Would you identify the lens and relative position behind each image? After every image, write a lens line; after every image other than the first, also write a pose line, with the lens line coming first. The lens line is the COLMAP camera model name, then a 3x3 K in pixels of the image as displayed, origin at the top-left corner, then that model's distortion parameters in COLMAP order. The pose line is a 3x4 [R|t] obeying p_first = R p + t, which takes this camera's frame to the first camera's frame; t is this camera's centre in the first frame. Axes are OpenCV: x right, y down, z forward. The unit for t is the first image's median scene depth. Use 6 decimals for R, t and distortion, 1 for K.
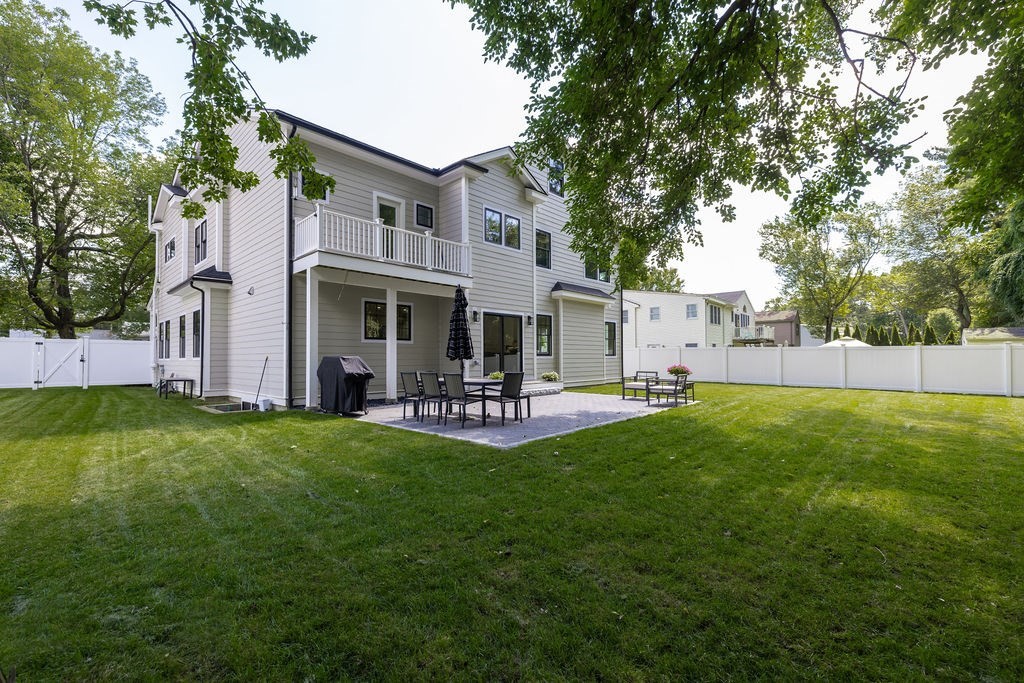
lens RADIAL K [[434.2, 0, 514.9], [0, 434.2, 347.1], [0, 0, 1]] dist [-0.002761, -0.000211]
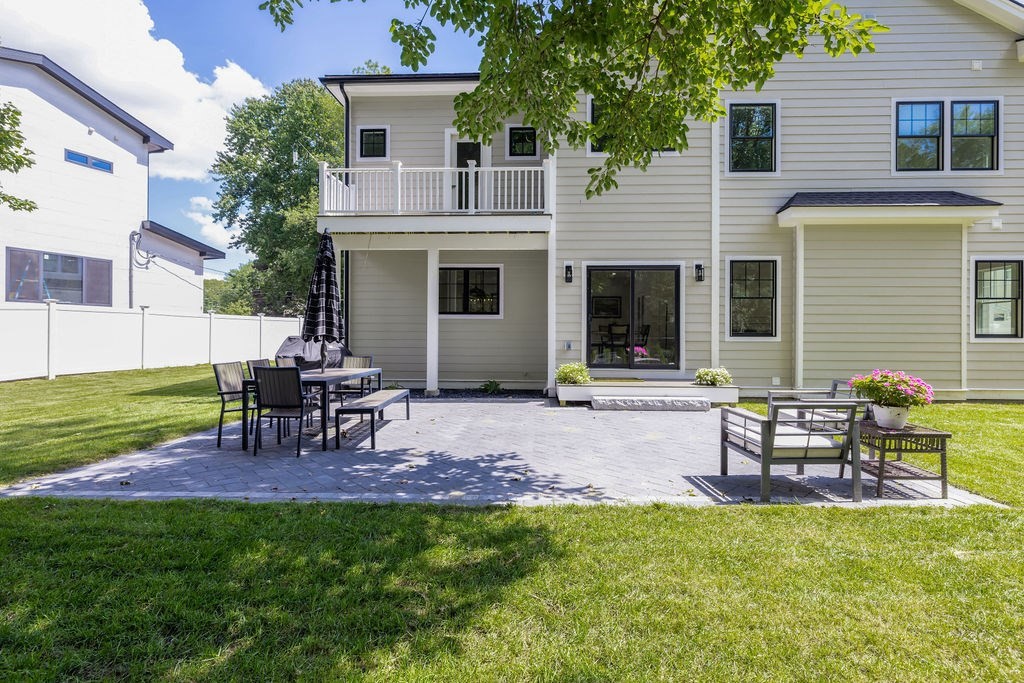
lens RADIAL K [[476.4, 0, 512.0], [0, 476.4, 335.9], [0, 0, 1]] dist [-0.001915, -0.000073]
pose [[0.651988, 0.005425, -0.758210, 0.385269], [0.011775, 0.999781, 0.017280, 0.007341], [0.758138, -0.020195, 0.651781, 0.467655]]
